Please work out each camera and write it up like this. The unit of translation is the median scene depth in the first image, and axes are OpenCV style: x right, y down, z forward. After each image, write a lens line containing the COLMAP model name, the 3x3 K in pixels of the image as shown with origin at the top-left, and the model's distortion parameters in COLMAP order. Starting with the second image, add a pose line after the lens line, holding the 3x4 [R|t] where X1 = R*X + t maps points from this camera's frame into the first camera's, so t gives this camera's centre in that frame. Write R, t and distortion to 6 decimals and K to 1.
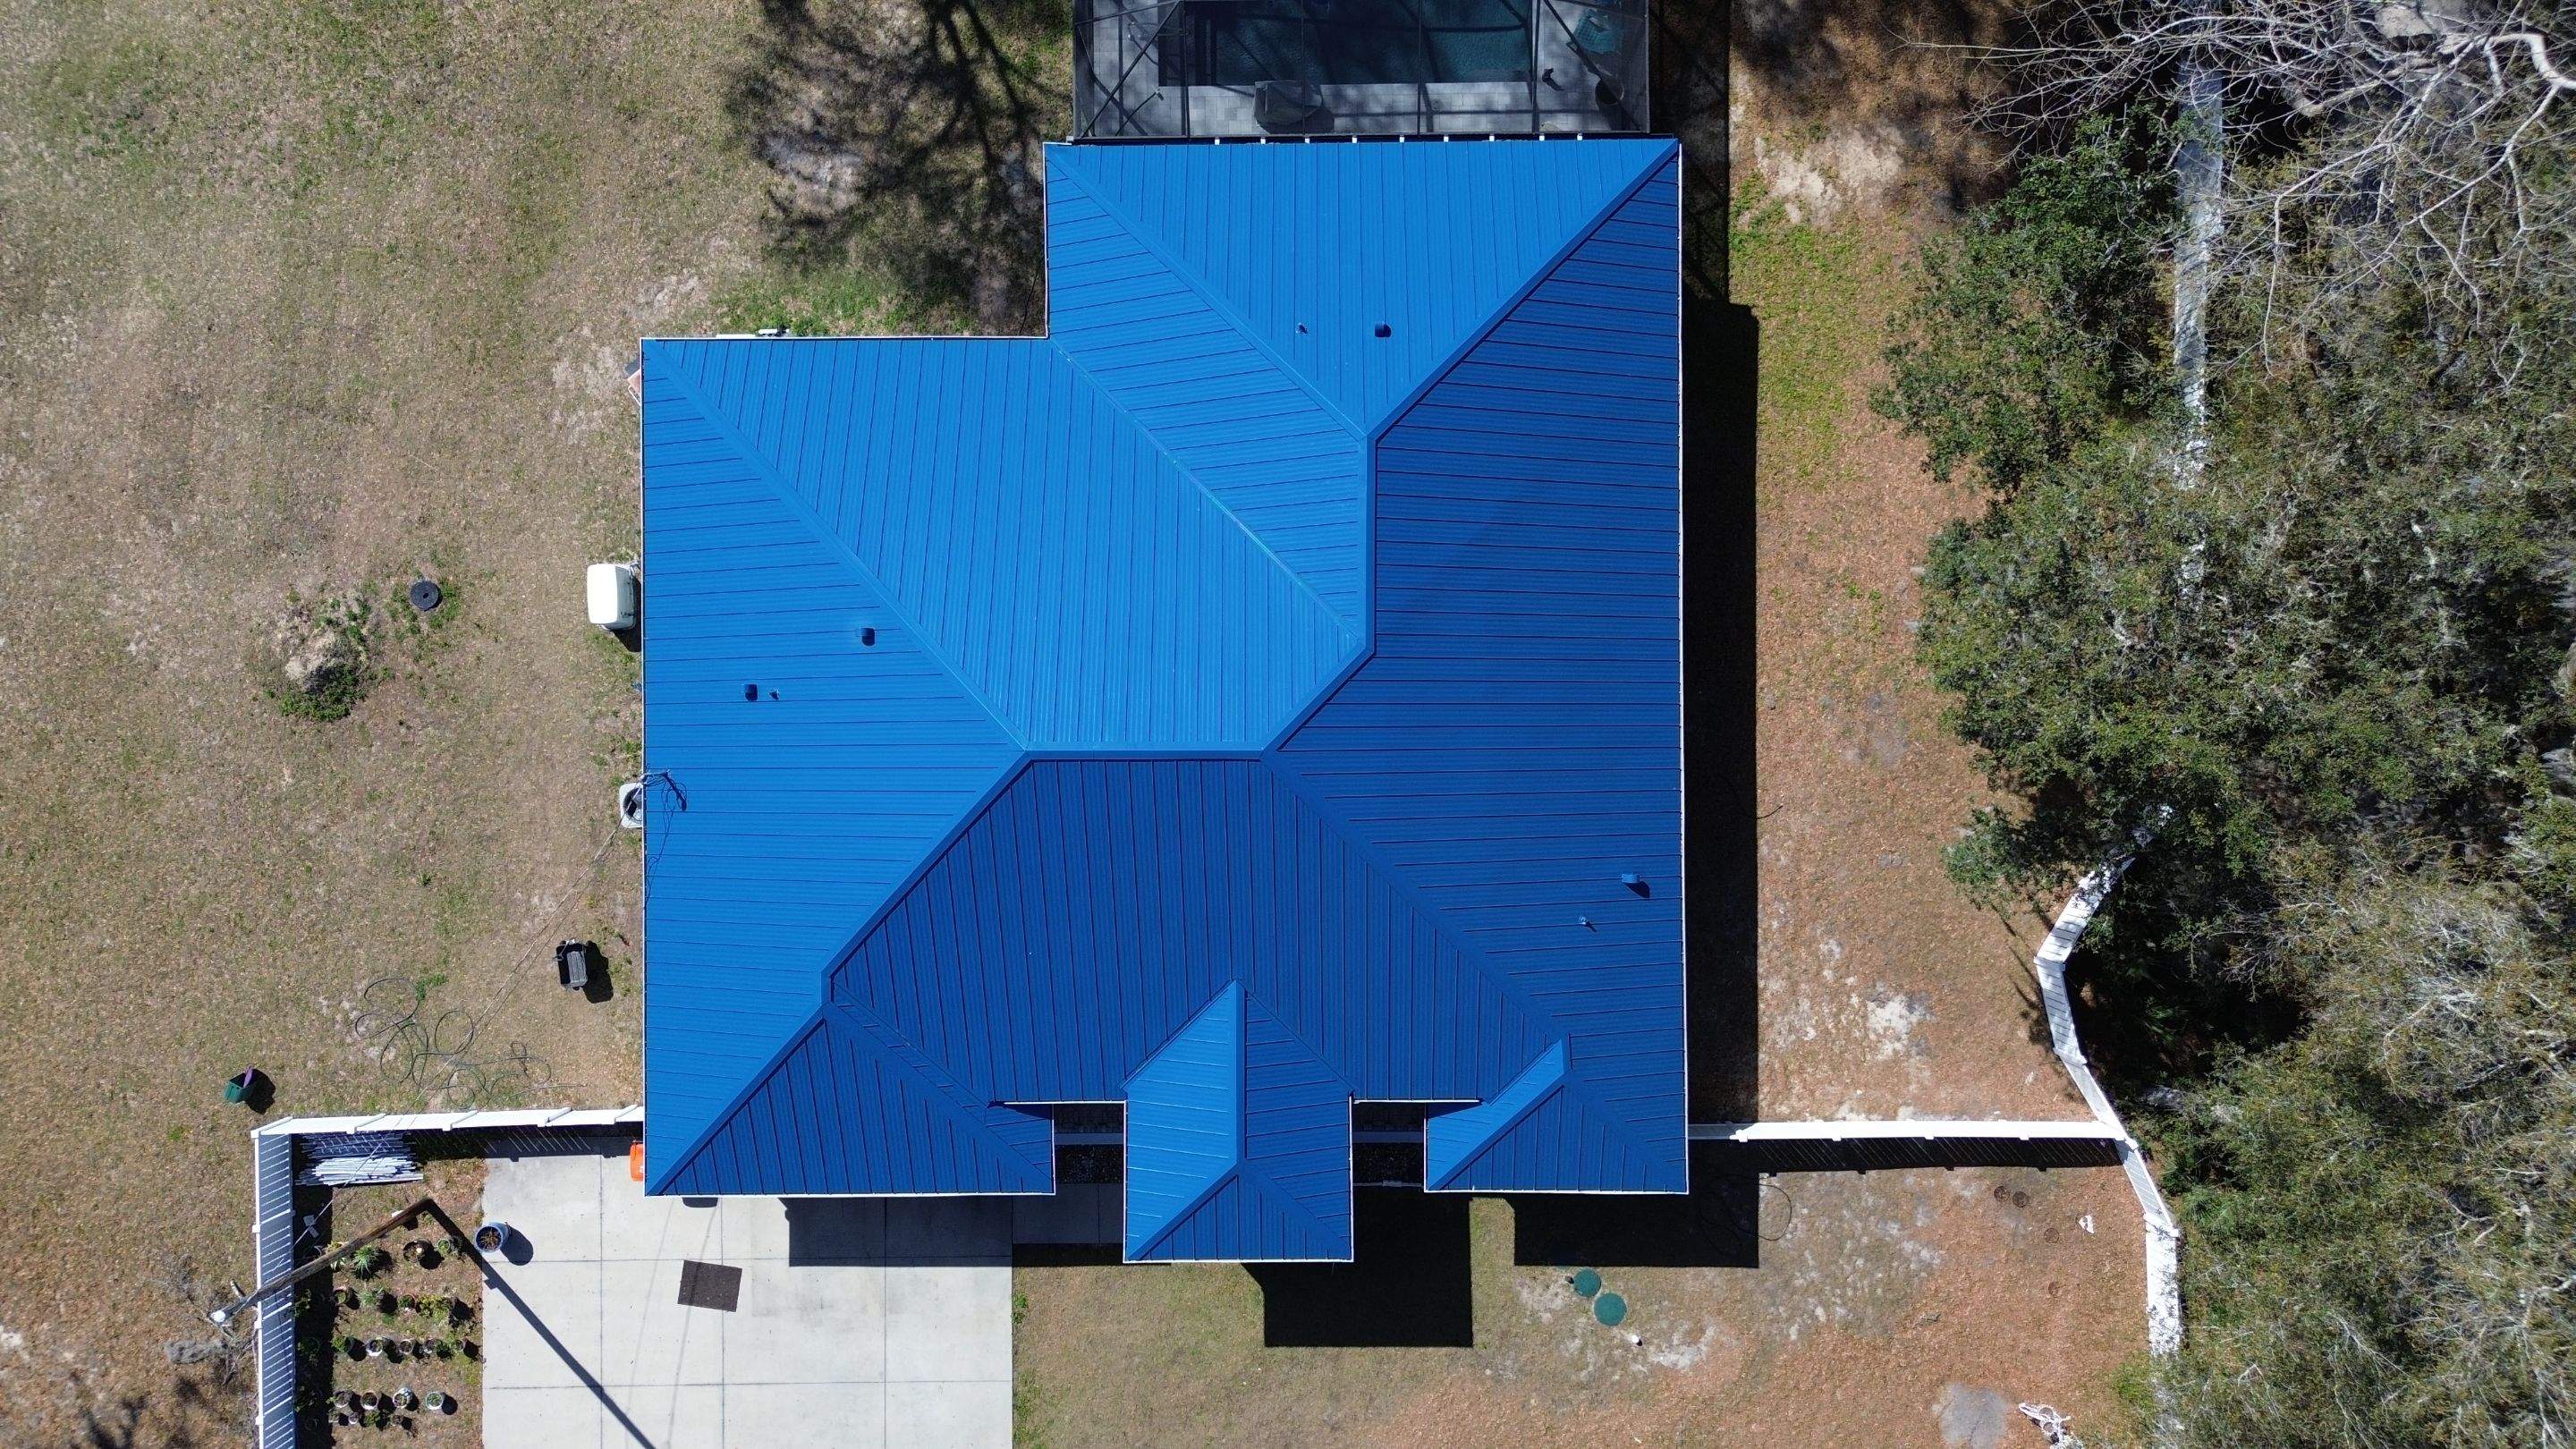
lens RADIAL K [[1846.2, 0, 1301.9], [0, 1846.2, 729.3], [0, 0, 1]] dist [0.011363, -0.005260]
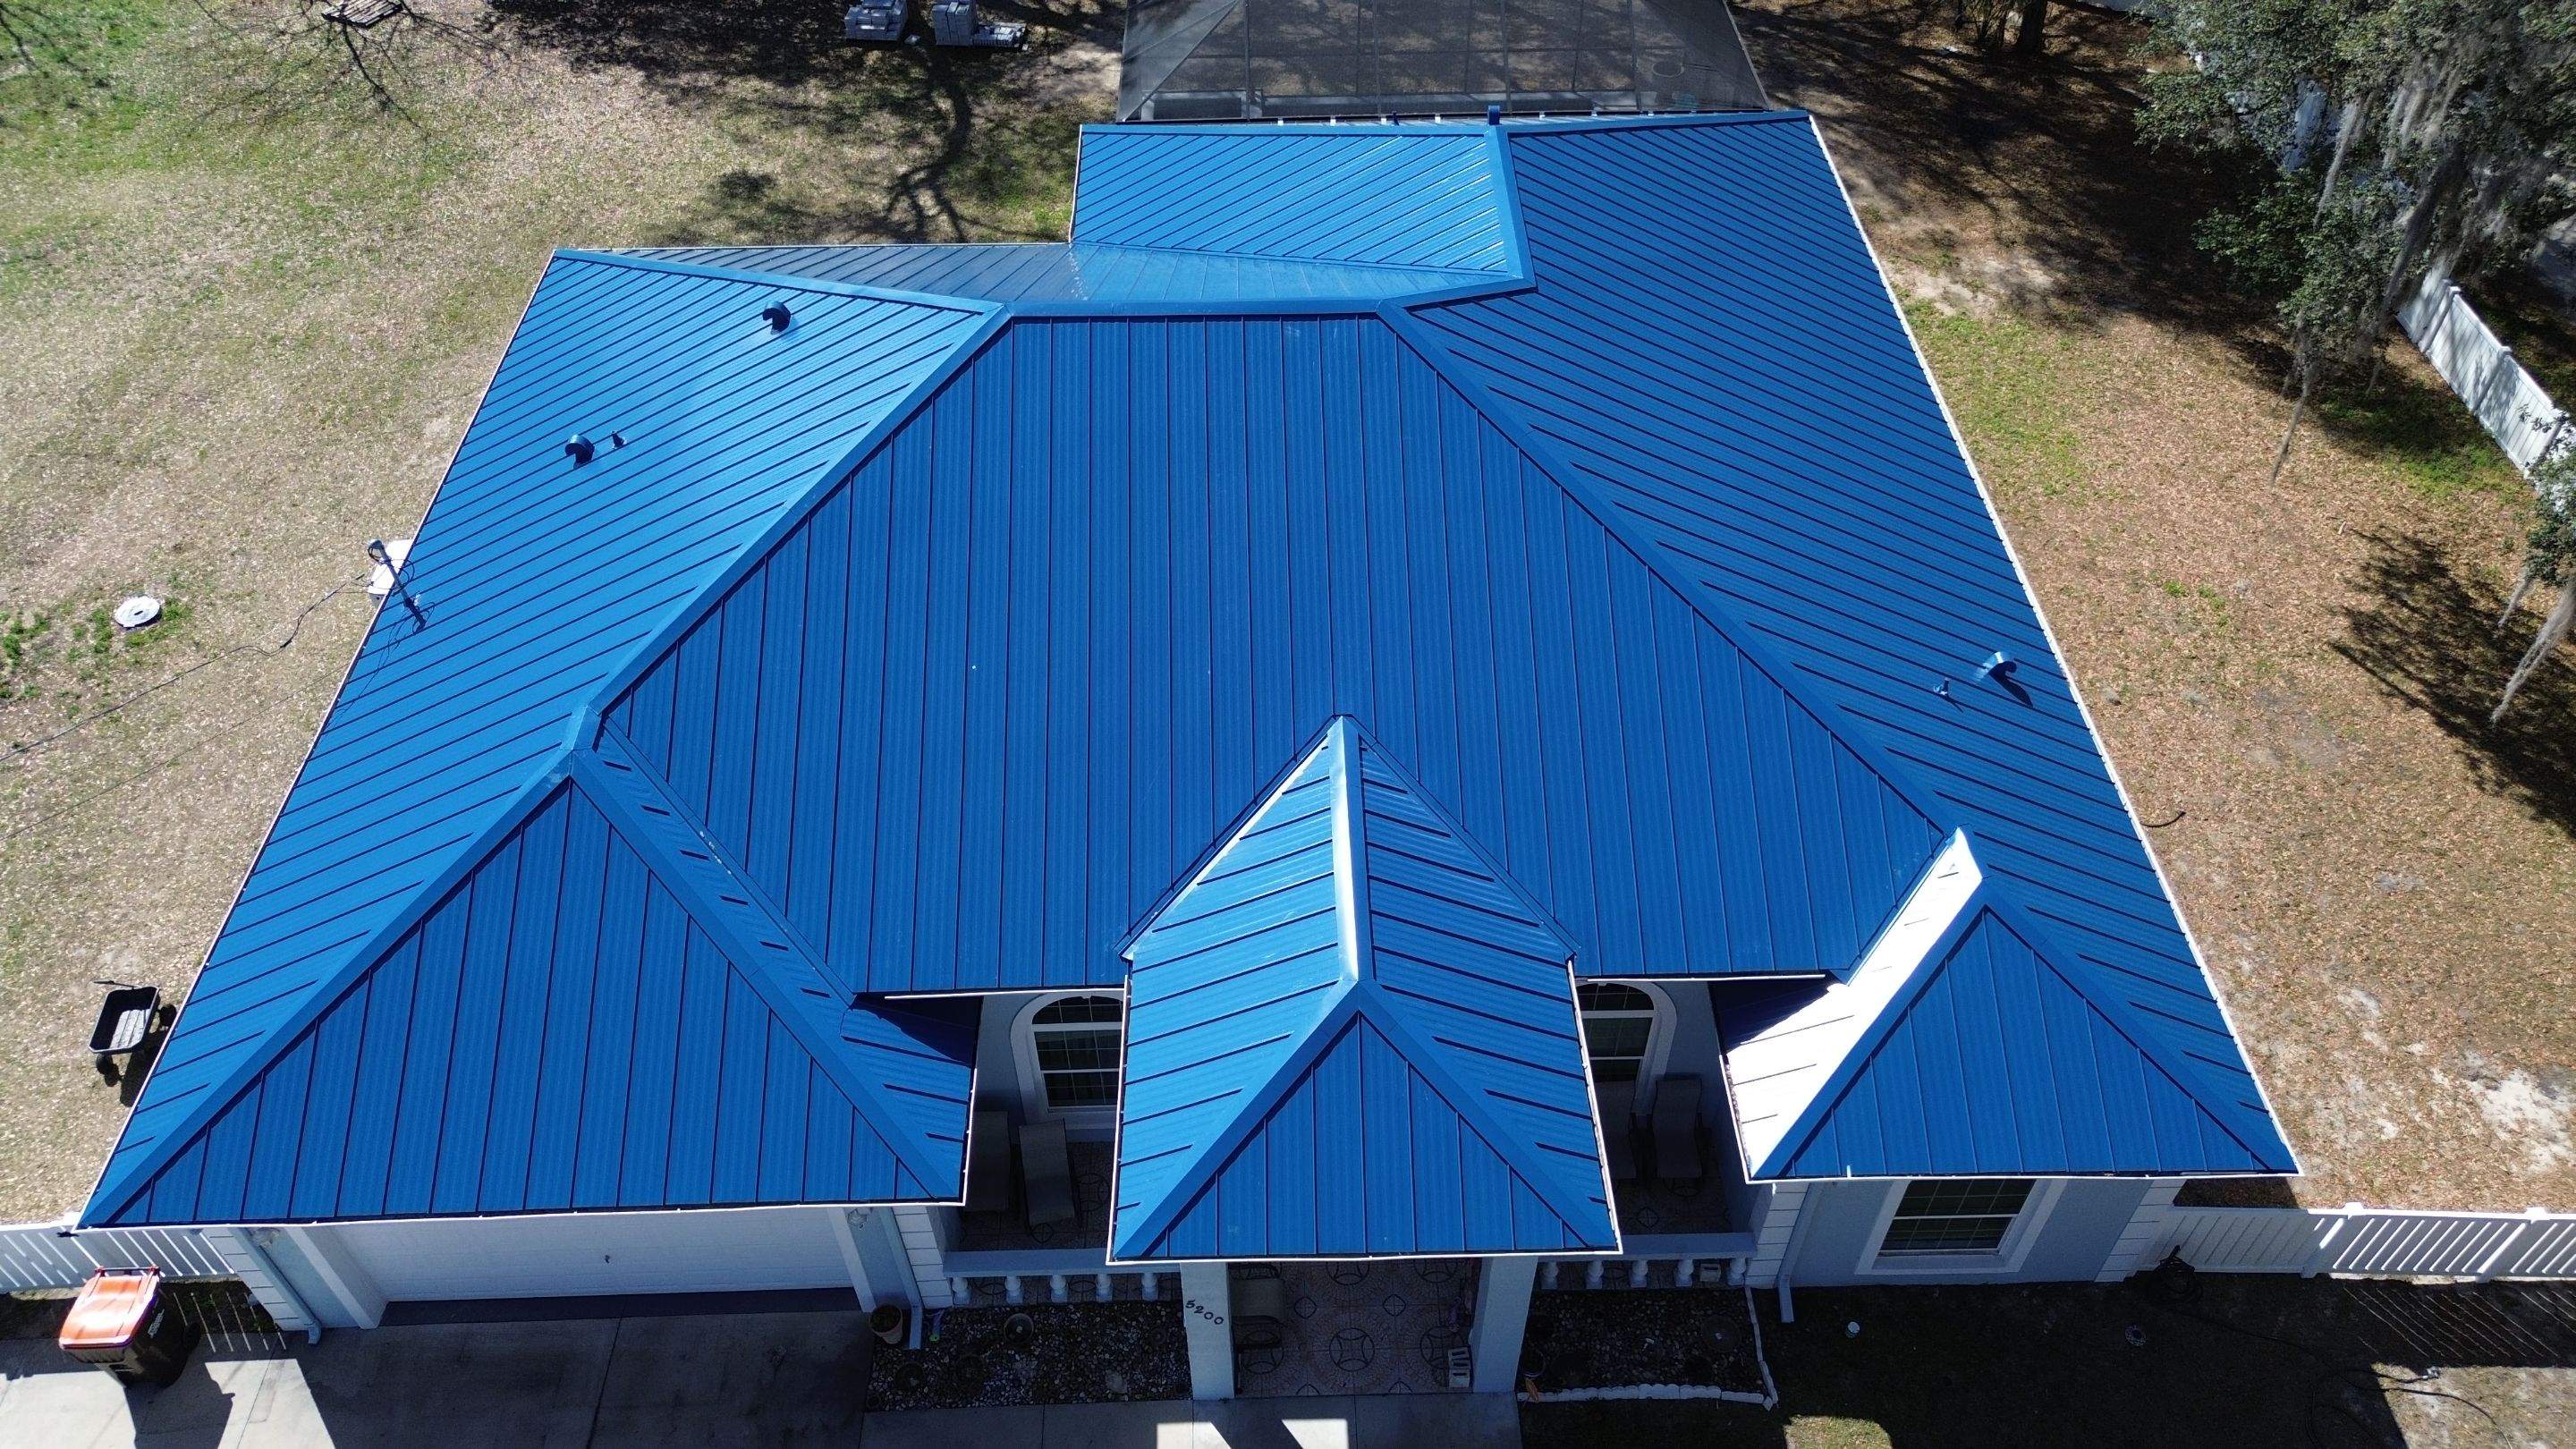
lens RADIAL K [[1846.2, 0, 1301.9], [0, 1846.2, 729.3], [0, 0, 1]] dist [0.011363, -0.005260]
pose [[0.999799, -0.010283, 0.017188, -0.050175], [0.019388, 0.712185, -0.701724, 0.456649], [-0.005025, 0.701916, 0.712242, 0.535785]]
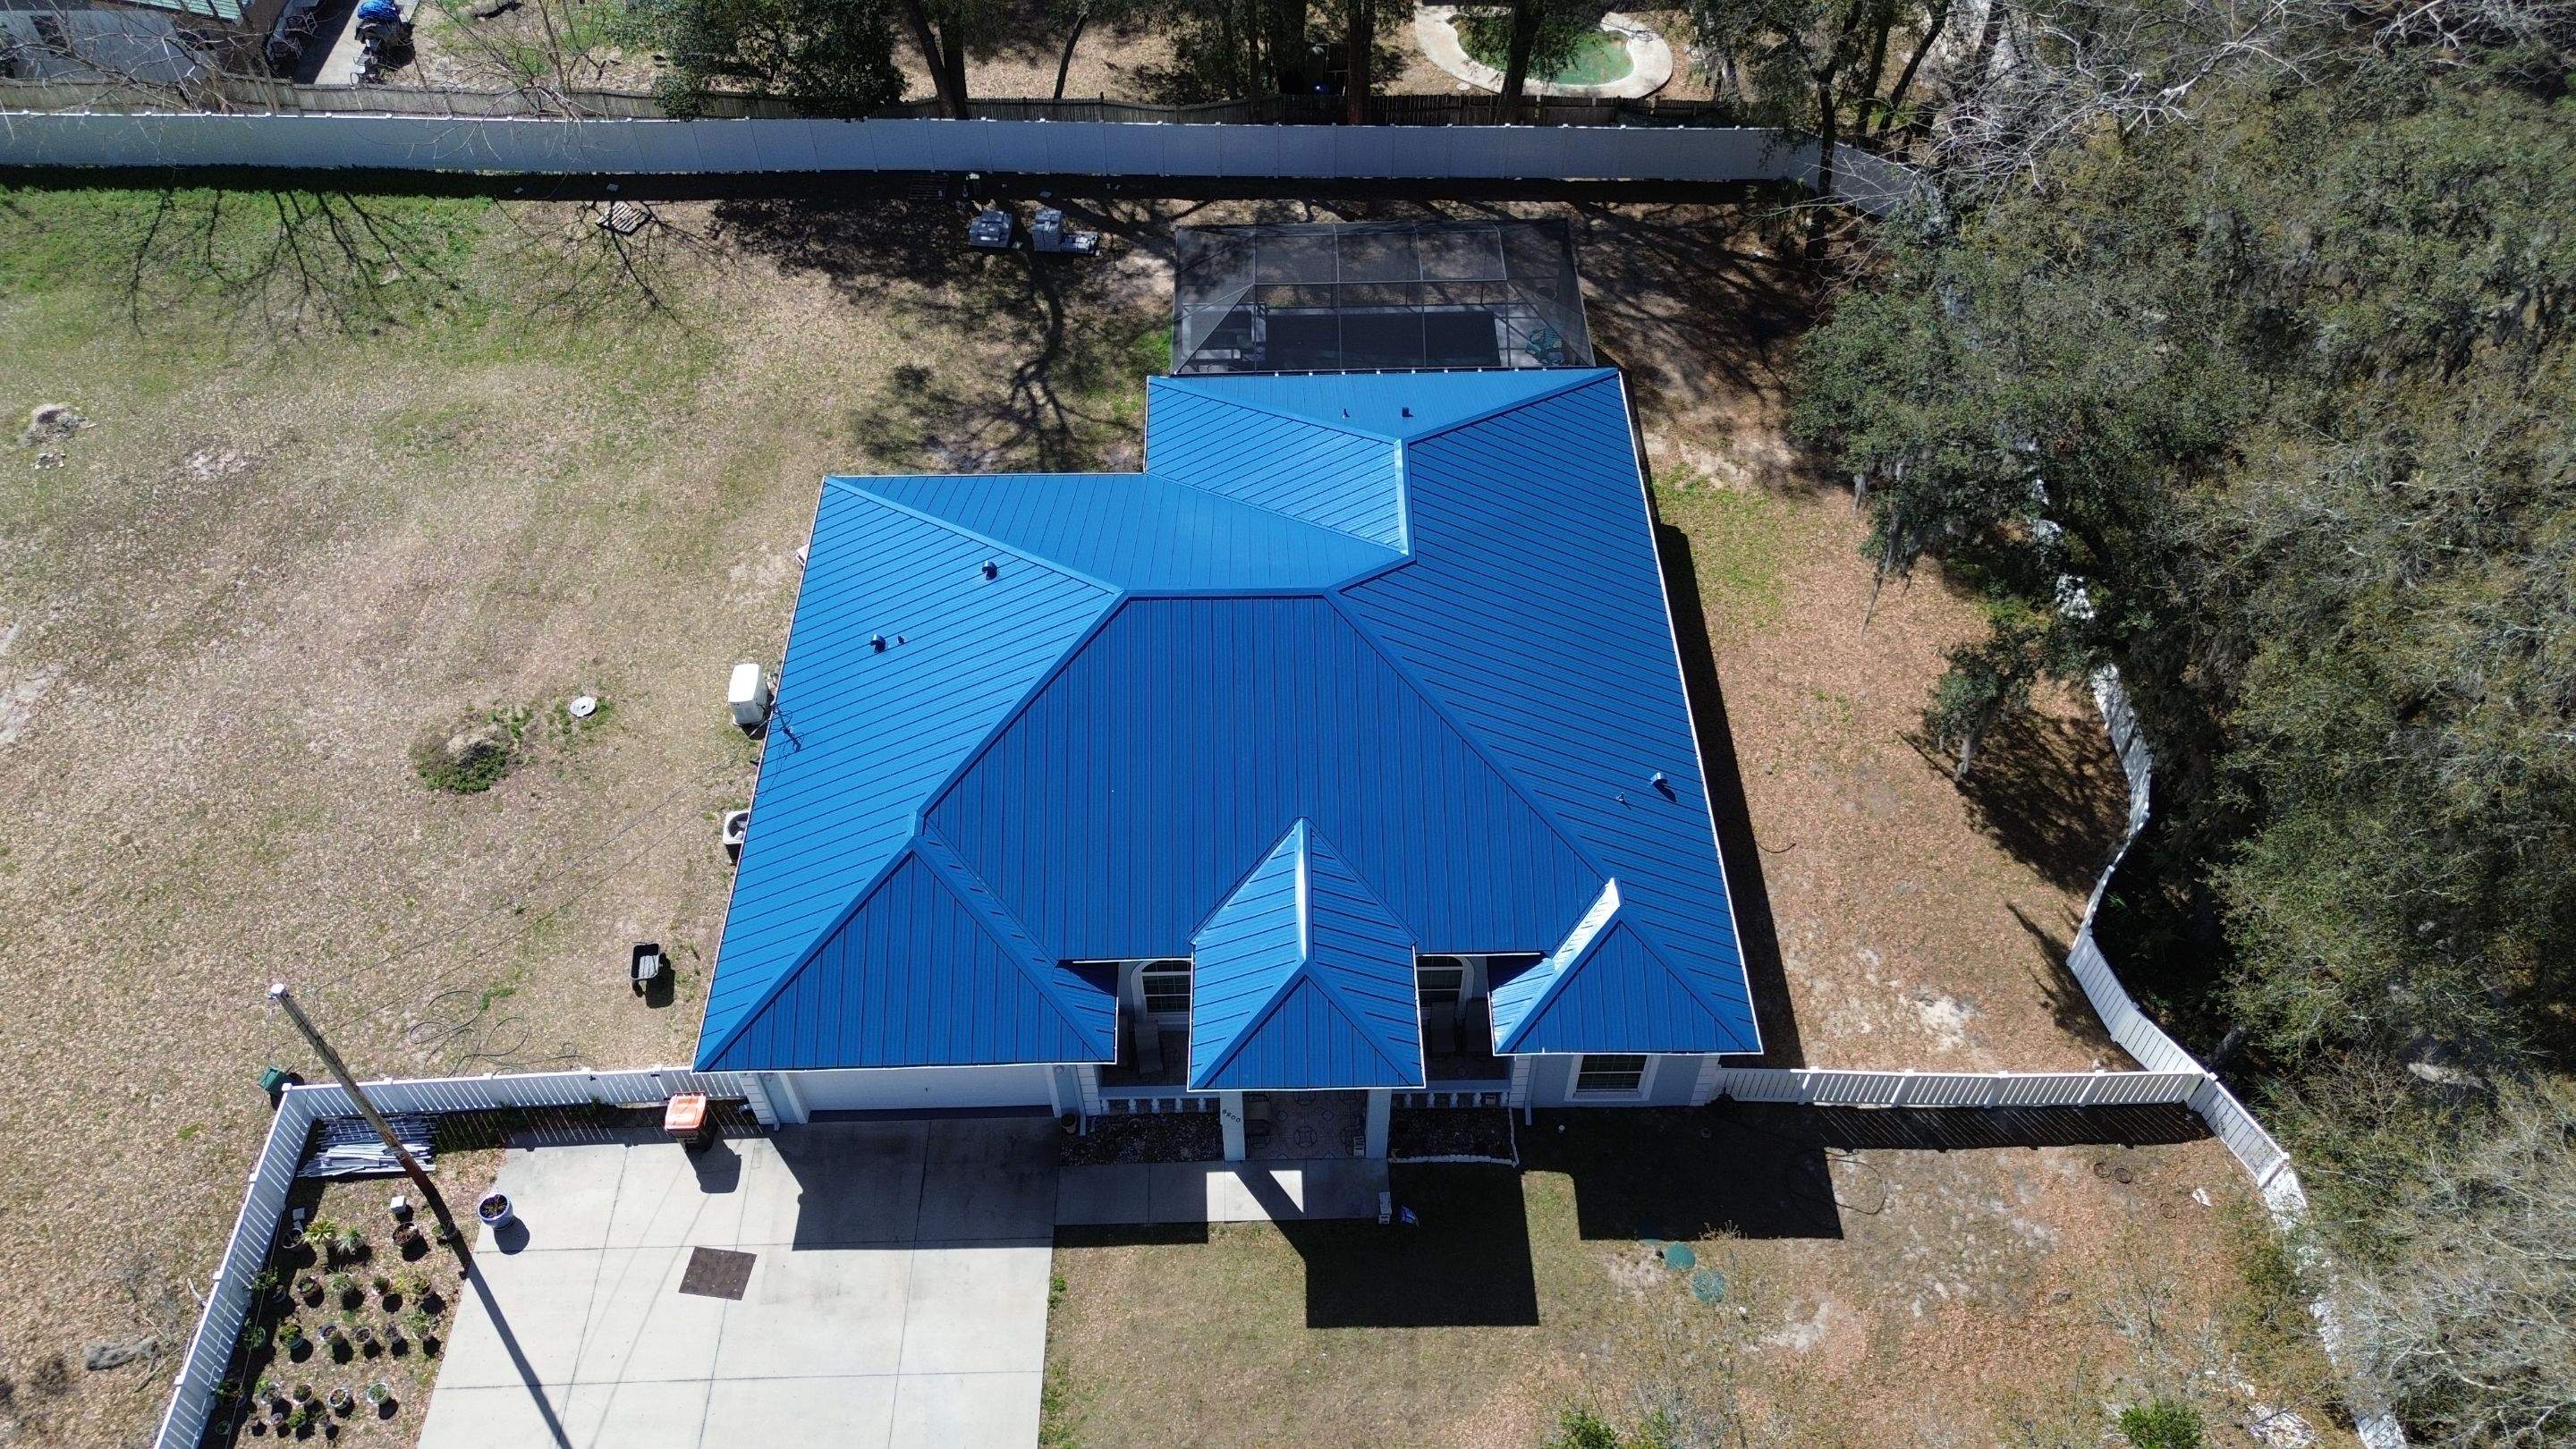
lens RADIAL K [[1846.2, 0, 1301.9], [0, 1846.2, 729.3], [0, 0, 1]] dist [0.011363, -0.005260]
pose [[0.999898, -0.005908, 0.013004, -0.043306], [0.012918, 0.762506, -0.646852, 0.688654], [-0.006094, 0.646954, 0.762505, 0.132196]]
